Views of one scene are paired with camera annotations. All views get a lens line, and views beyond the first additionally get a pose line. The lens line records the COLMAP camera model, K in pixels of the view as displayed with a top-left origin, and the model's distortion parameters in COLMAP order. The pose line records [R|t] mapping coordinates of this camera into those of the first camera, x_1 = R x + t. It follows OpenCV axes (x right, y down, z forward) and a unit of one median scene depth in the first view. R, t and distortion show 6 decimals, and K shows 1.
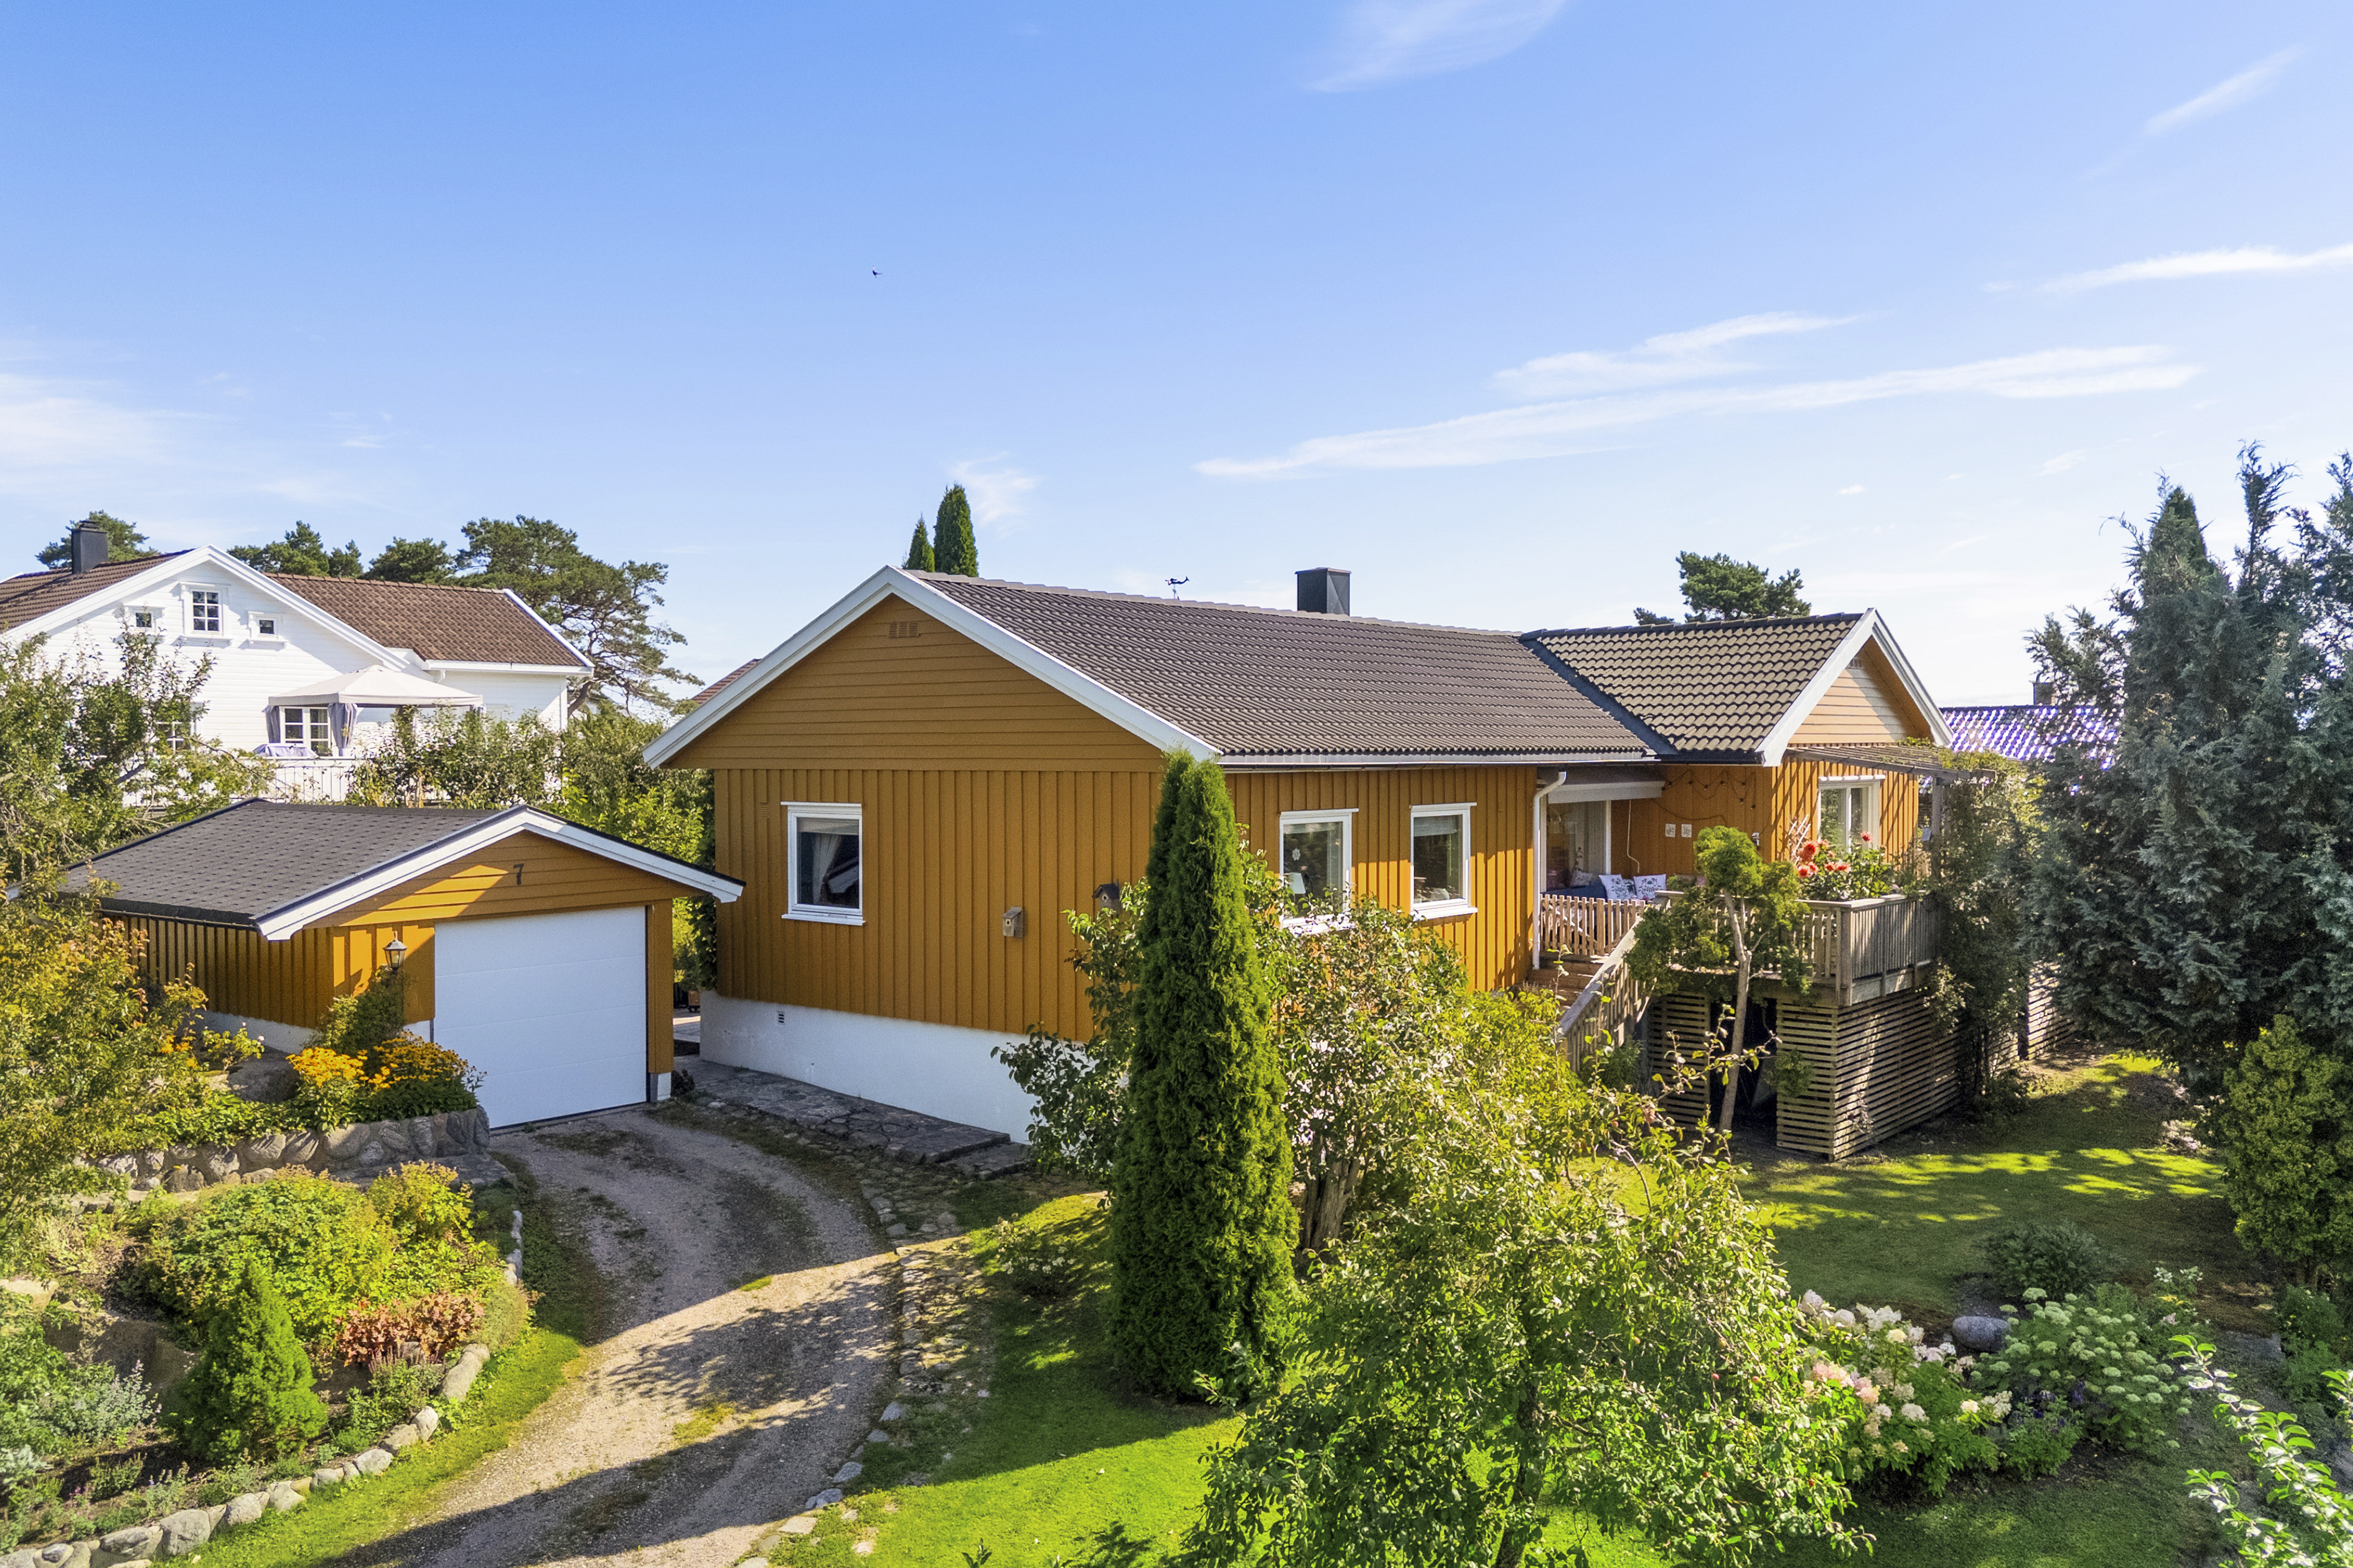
lens RADIAL K [[1838.5, 0, 1213.8], [0, 1838.5, 775.3], [0, 0, 1]] dist [0.058646, -0.046029]
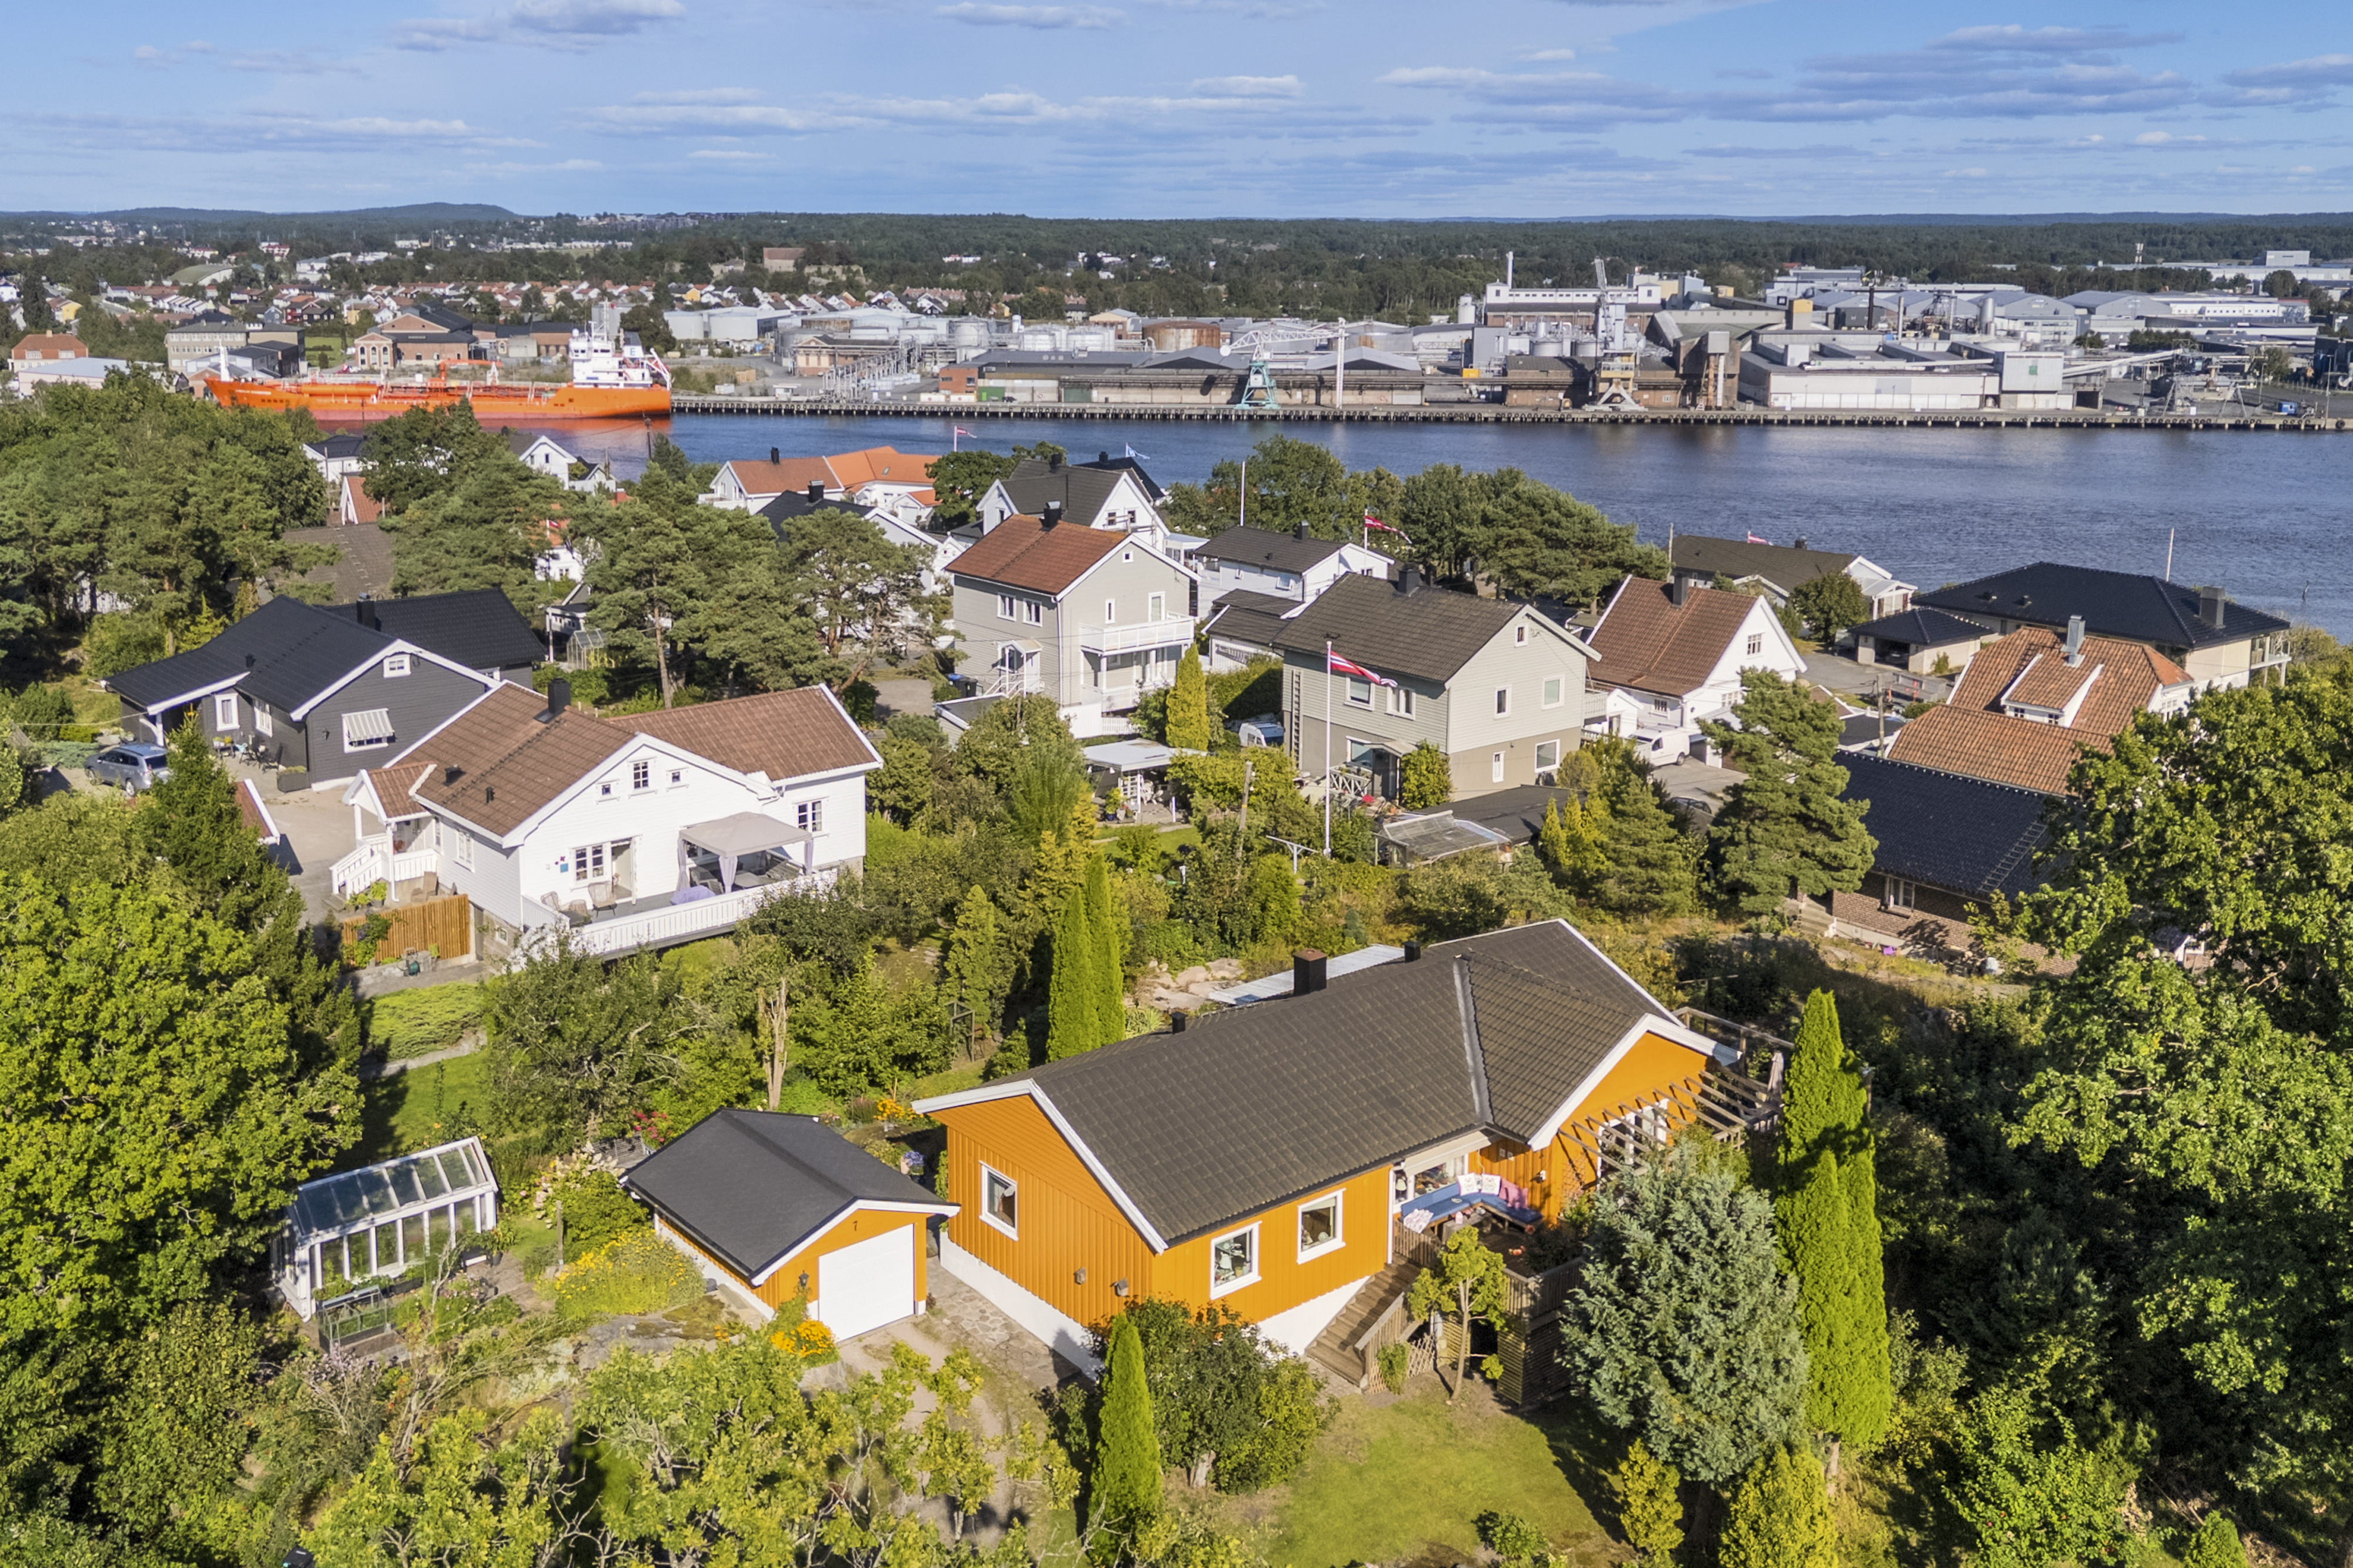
lens RADIAL K [[2178.6, 0, 1129.6], [0, 2178.6, 603.6], [0, 0, 1]] dist [0.043893, -0.011034]
pose [[0.978073, 0.041966, -0.203989, 0.411337], [-0.007821, 0.986198, 0.165385, -1.069939], [0.208114, -0.160163, 0.964902, -1.229710]]
